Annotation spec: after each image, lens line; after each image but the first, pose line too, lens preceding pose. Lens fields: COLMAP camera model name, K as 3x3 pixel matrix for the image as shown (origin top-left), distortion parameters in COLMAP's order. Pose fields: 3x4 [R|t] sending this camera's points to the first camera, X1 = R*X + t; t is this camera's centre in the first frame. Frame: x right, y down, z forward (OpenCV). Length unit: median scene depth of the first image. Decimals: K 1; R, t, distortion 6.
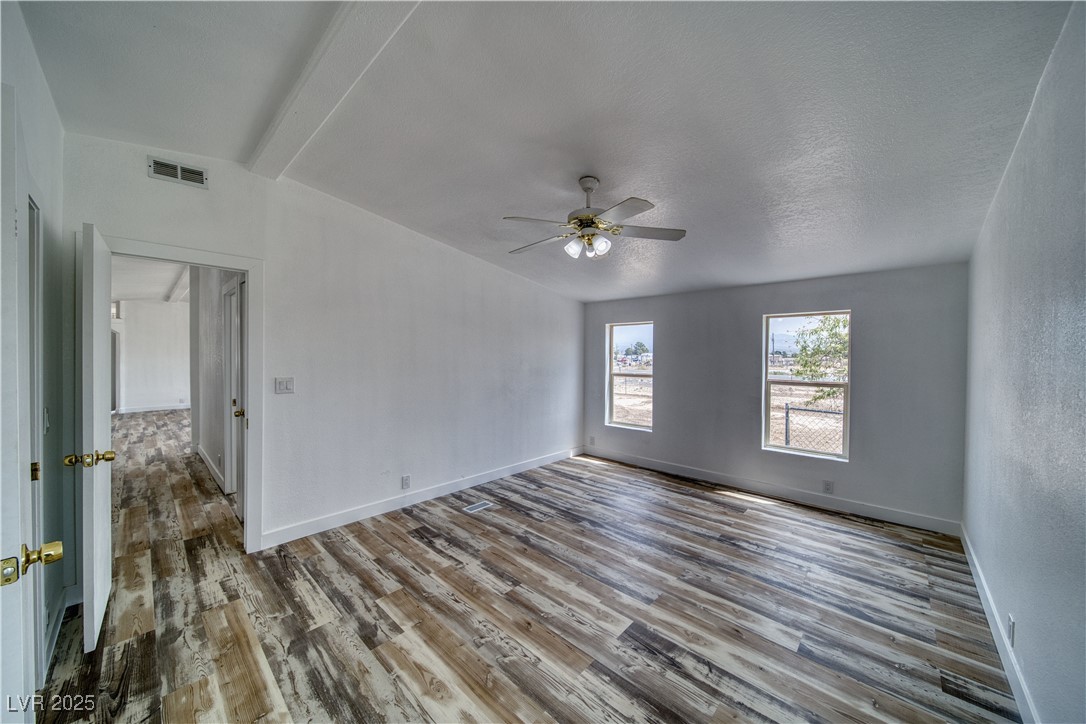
lens RADIAL K [[379.5, 0, 542.9], [0, 379.5, 360.7], [0, 0, 1]] dist [0.001034, -0.002604]
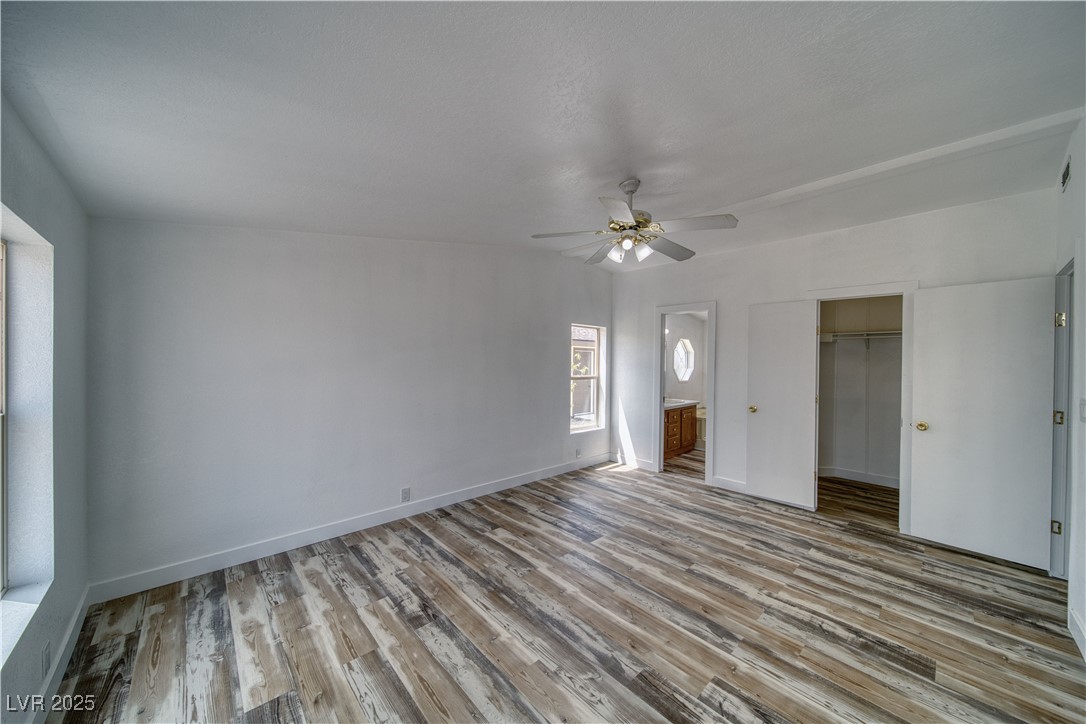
lens RADIAL K [[379.5, 0, 542.9], [0, 379.5, 360.7], [0, 0, 1]] dist [0.001034, -0.002604]
pose [[-0.996980, -0.017928, 0.075562, 0.264915], [-0.016999, 0.999772, 0.012910, -0.017926], [-0.075776, 0.011586, -0.997058, 2.016631]]
